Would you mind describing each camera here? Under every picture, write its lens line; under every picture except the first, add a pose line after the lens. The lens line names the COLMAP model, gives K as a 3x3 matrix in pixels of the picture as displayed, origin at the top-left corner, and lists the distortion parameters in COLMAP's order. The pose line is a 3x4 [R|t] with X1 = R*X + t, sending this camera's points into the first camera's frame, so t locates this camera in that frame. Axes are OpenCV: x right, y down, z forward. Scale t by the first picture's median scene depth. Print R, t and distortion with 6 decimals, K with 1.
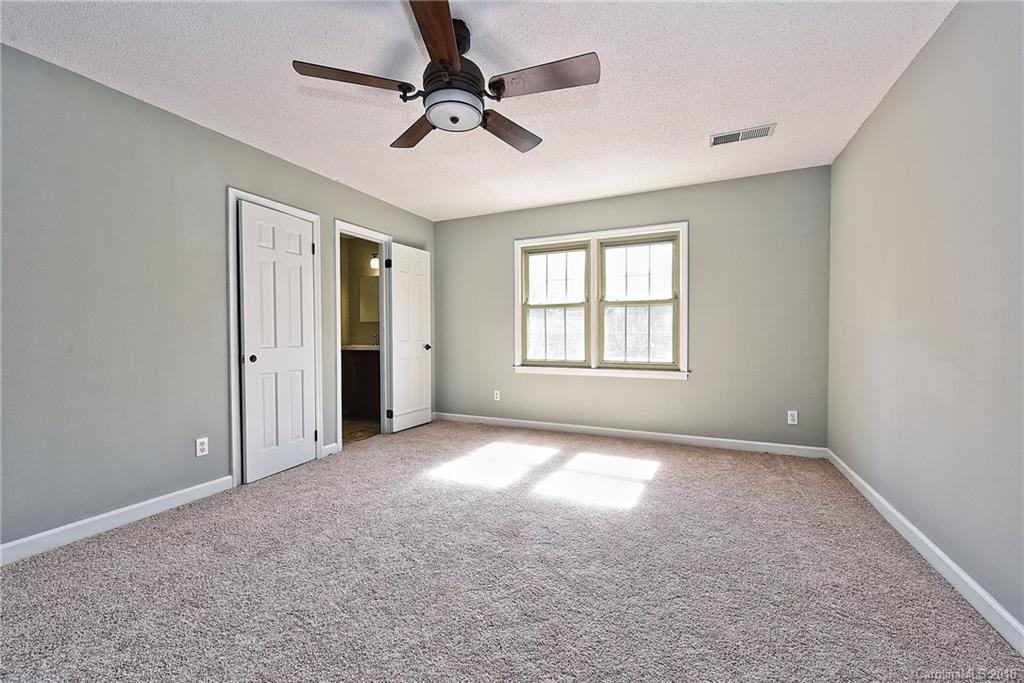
lens RADIAL K [[413.1, 0, 512.0], [0, 413.1, 341.5], [0, 0, 1]] dist [0.000755, -0.000120]
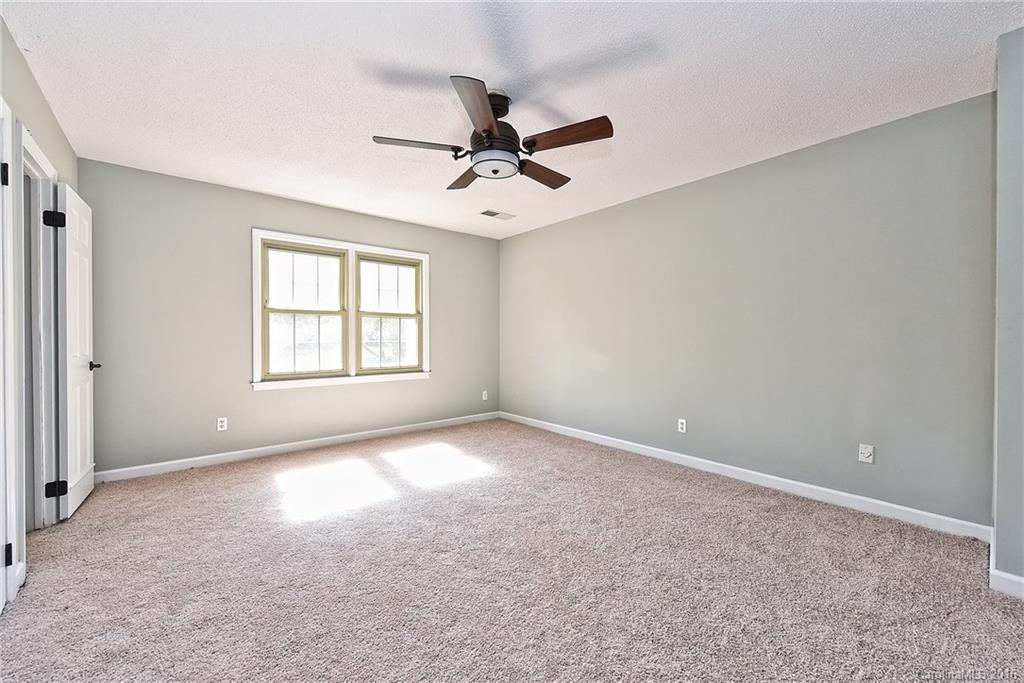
lens RADIAL K [[401.1, 0, 513.9], [0, 401.1, 341.8], [0, 0, 1]] dist [-0.000785, -0.000407]
pose [[0.423867, -0.001583, 0.905723, -0.530659], [0.022949, 0.999696, -0.008993, -0.001623], [-0.905434, 0.024598, 0.423774, 0.218879]]
